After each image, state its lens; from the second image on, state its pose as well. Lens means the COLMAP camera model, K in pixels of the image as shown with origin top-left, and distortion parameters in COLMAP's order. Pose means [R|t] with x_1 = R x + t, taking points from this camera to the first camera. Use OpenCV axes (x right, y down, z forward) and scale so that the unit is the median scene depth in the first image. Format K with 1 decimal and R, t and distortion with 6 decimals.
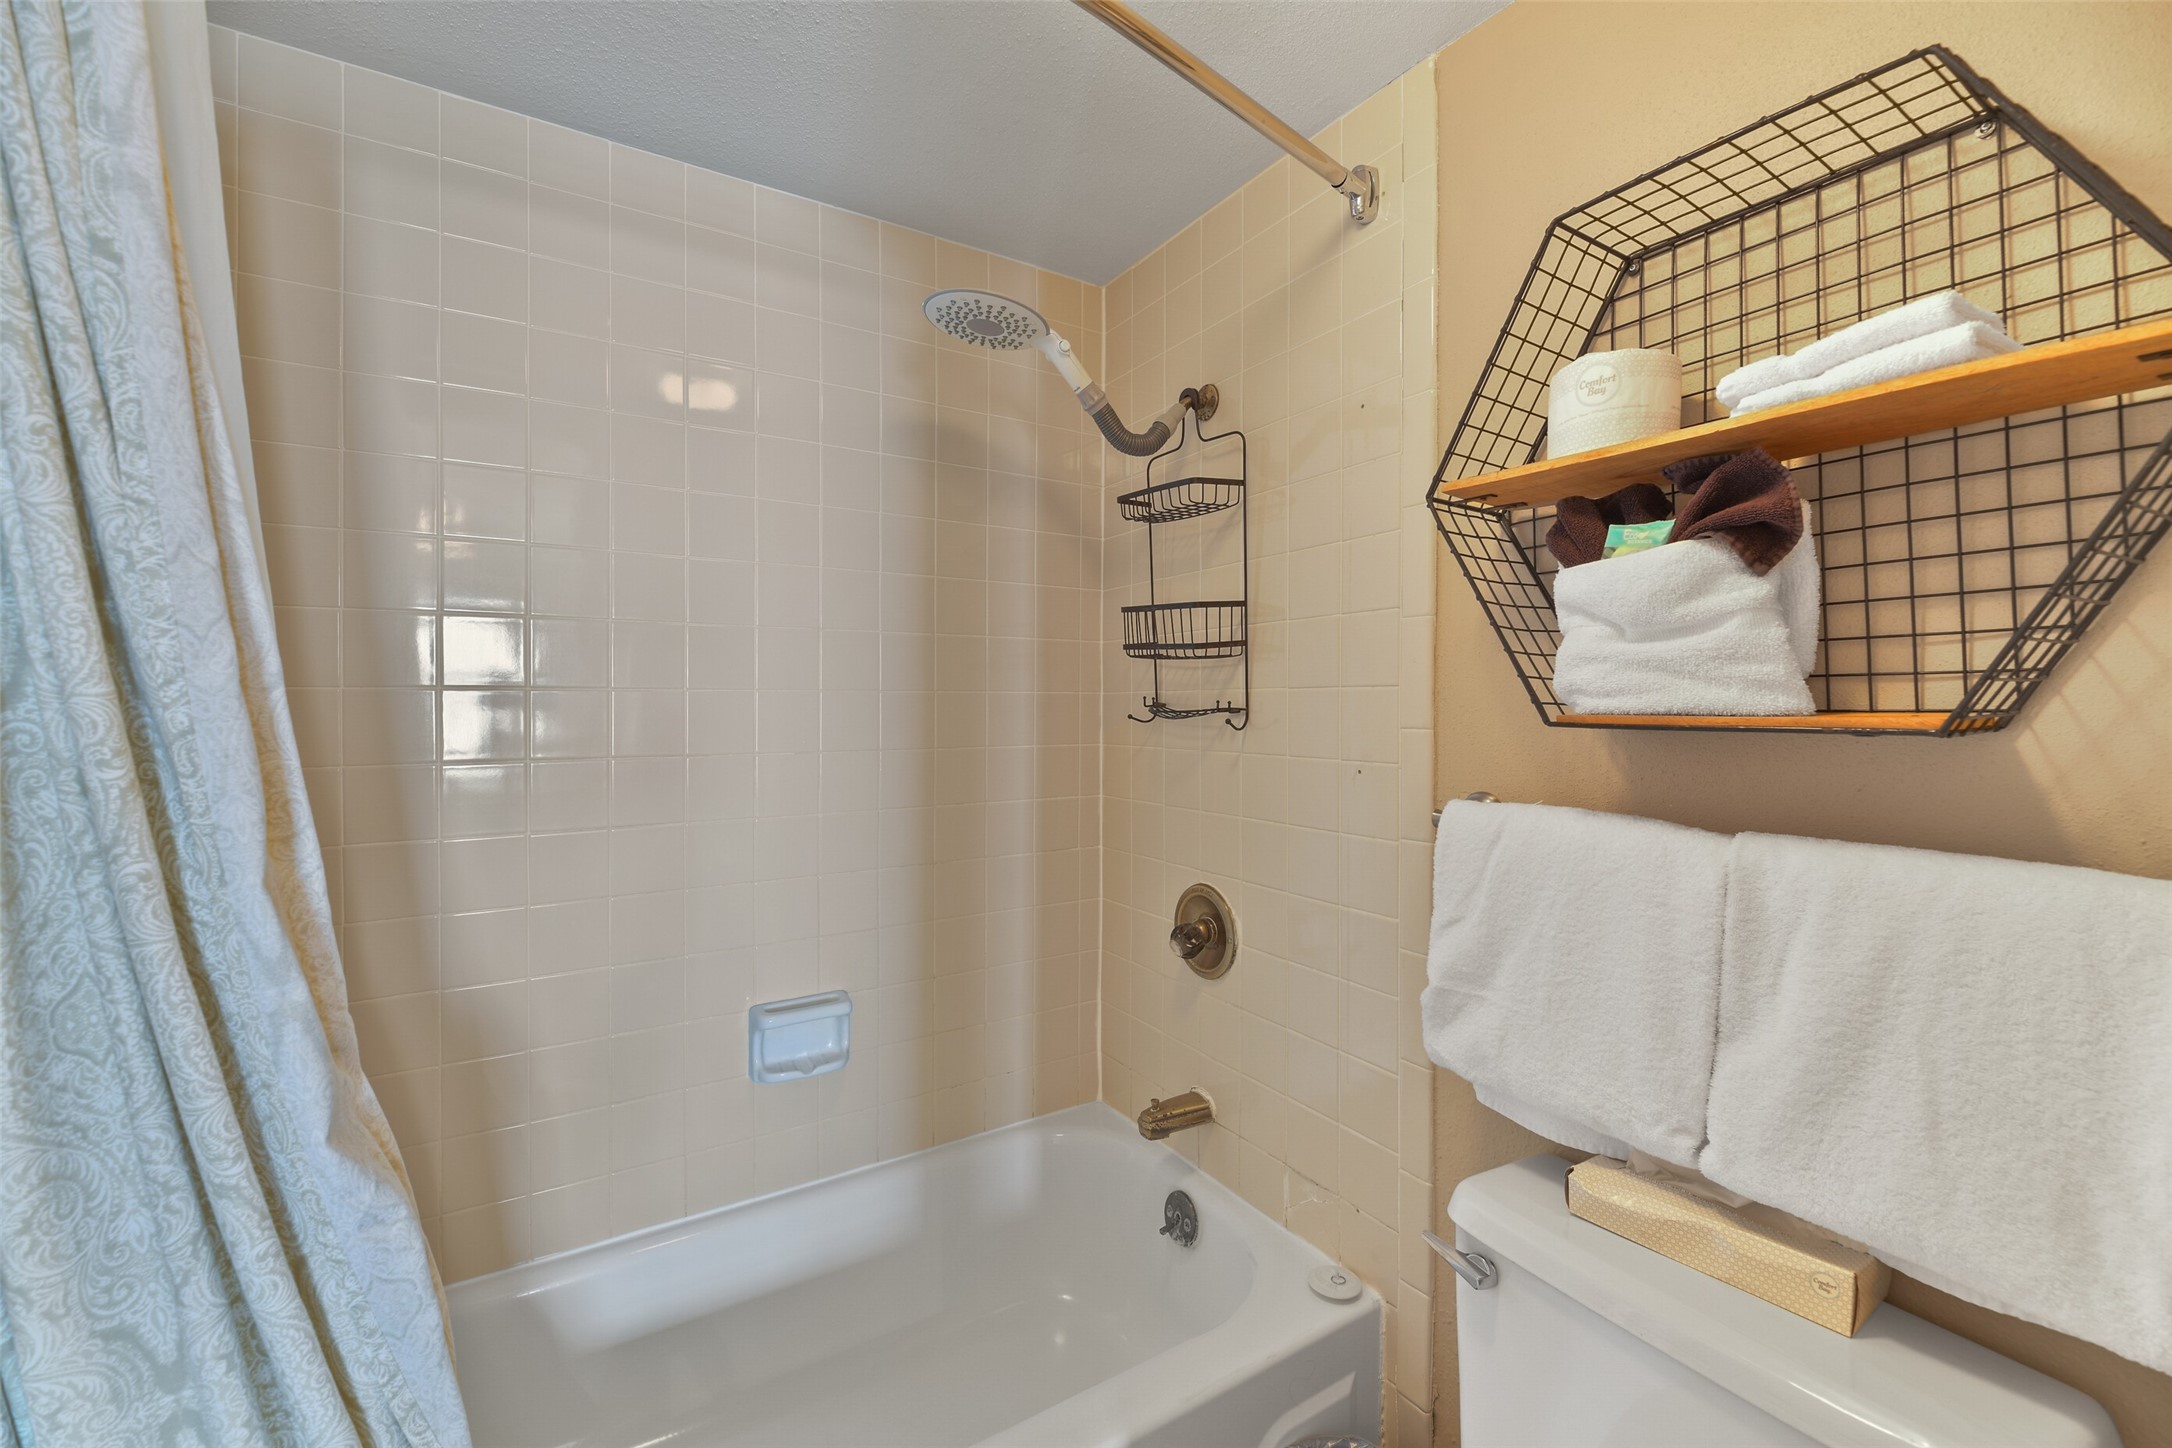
lens RADIAL K [[886.0, 0, 1087.0], [0, 886.0, 713.5], [0, 0, 1]] dist [-0.003327, -0.000913]
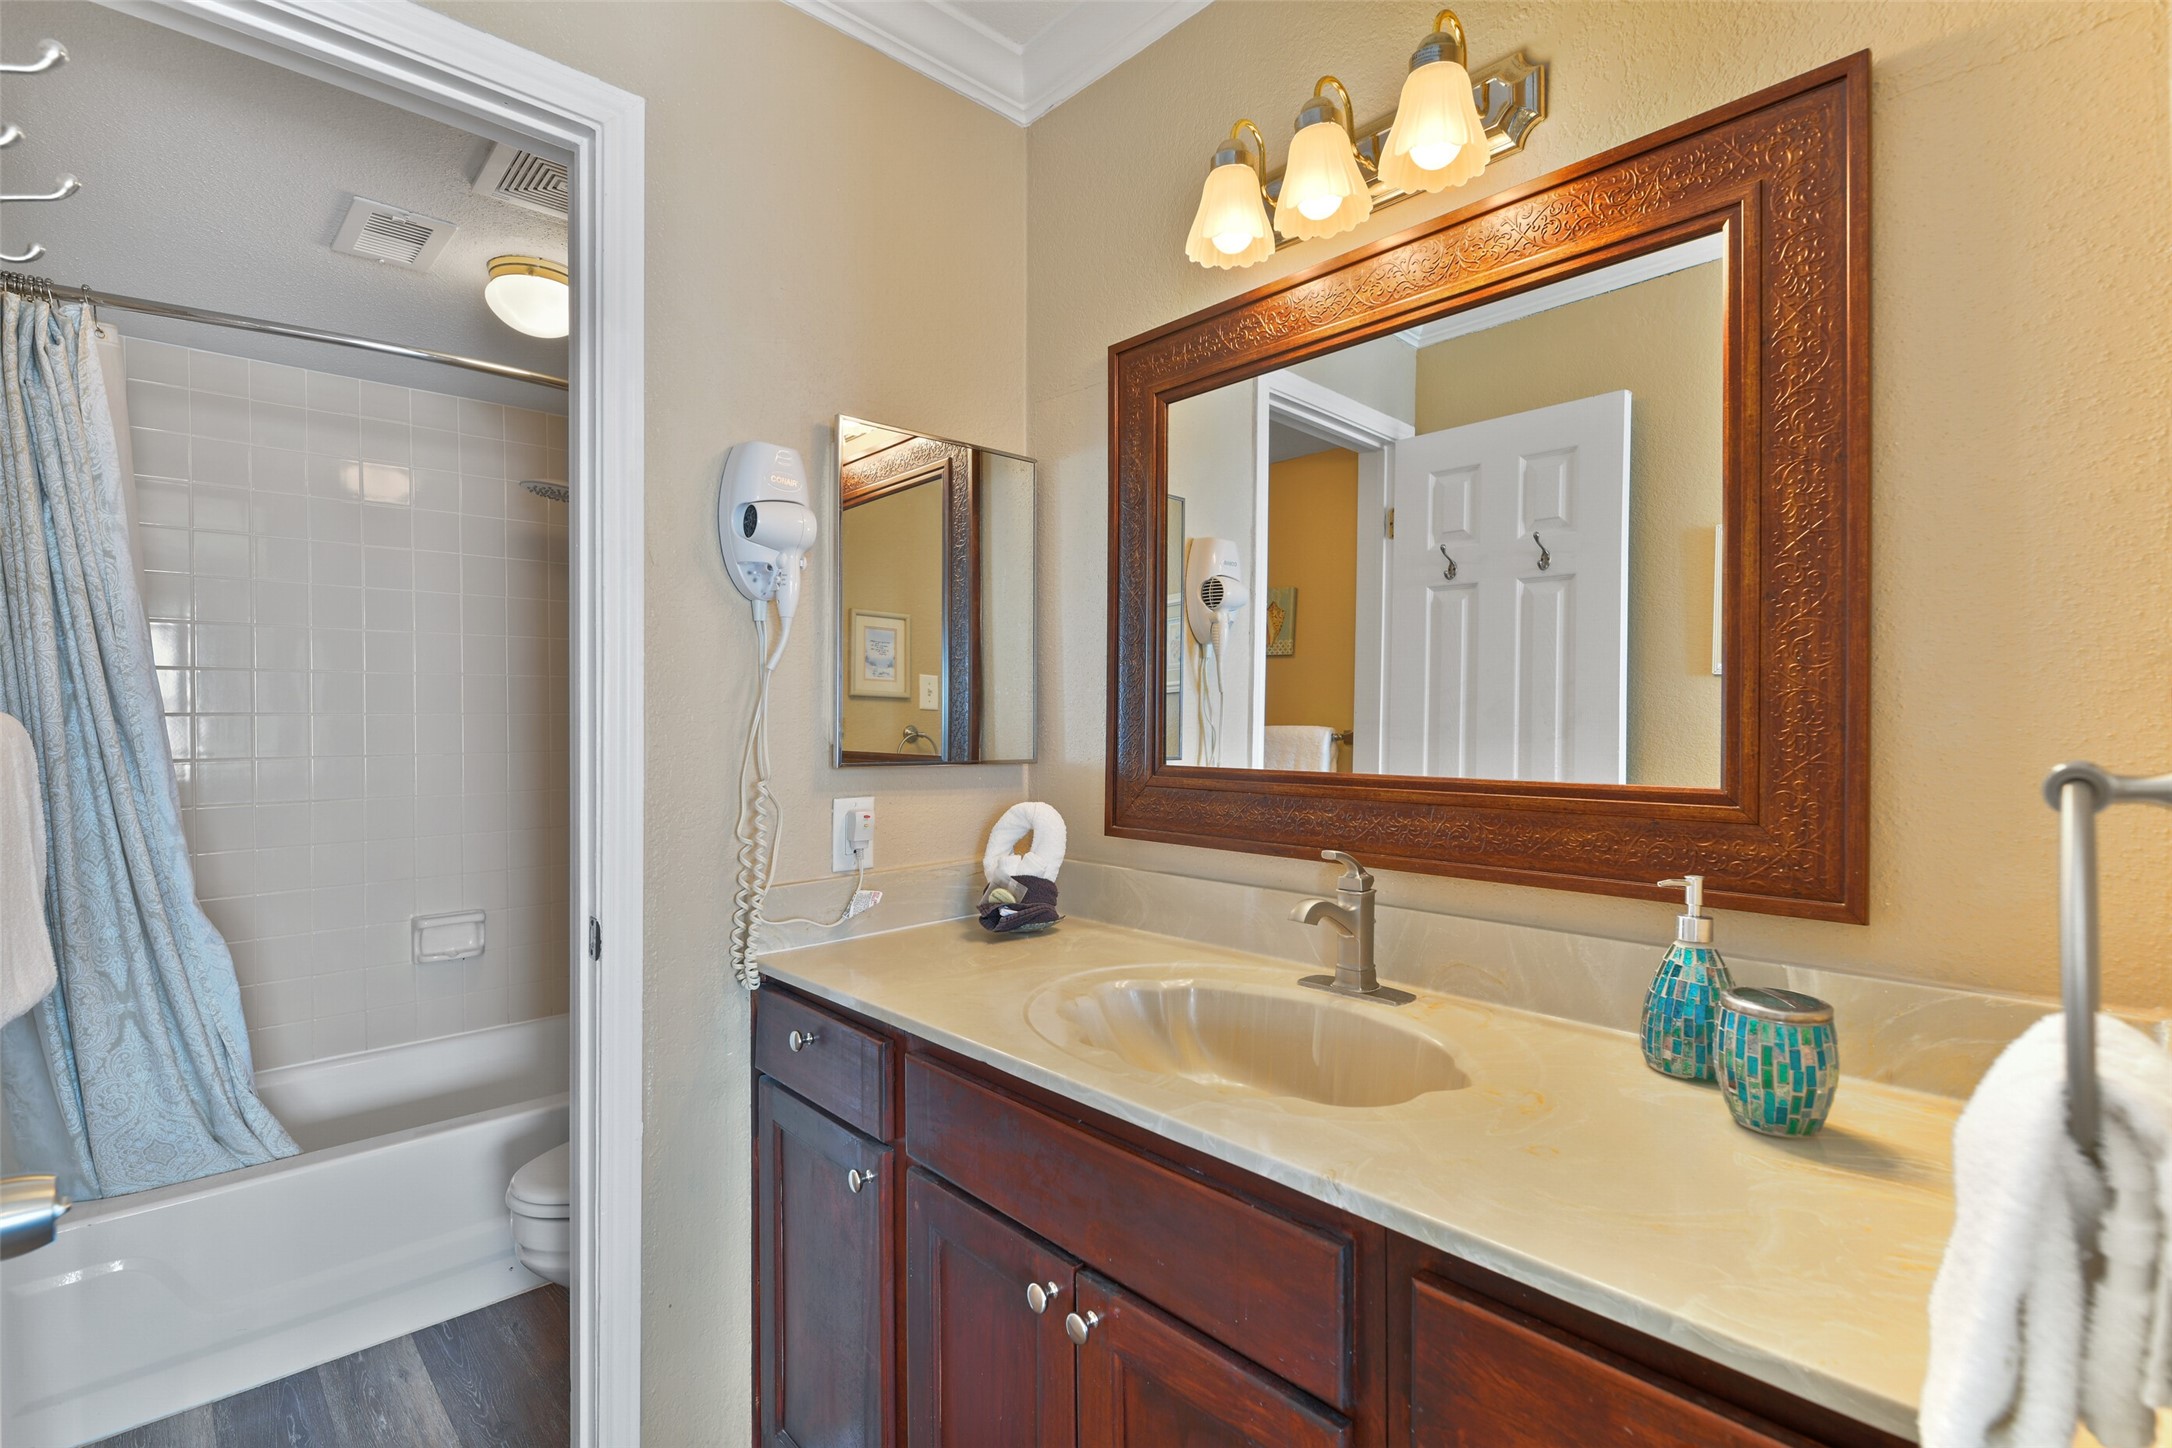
lens RADIAL K [[992.1, 0, 1085.0], [0, 992.1, 731.8], [0, 0, 1]] dist [0.001887, 0.000119]
pose [[0.981613, -0.005351, 0.190807, 1.125373], [0.004127, 0.999968, 0.006813, 0.003143], [-0.190837, -0.005900, 0.981604, -2.343472]]
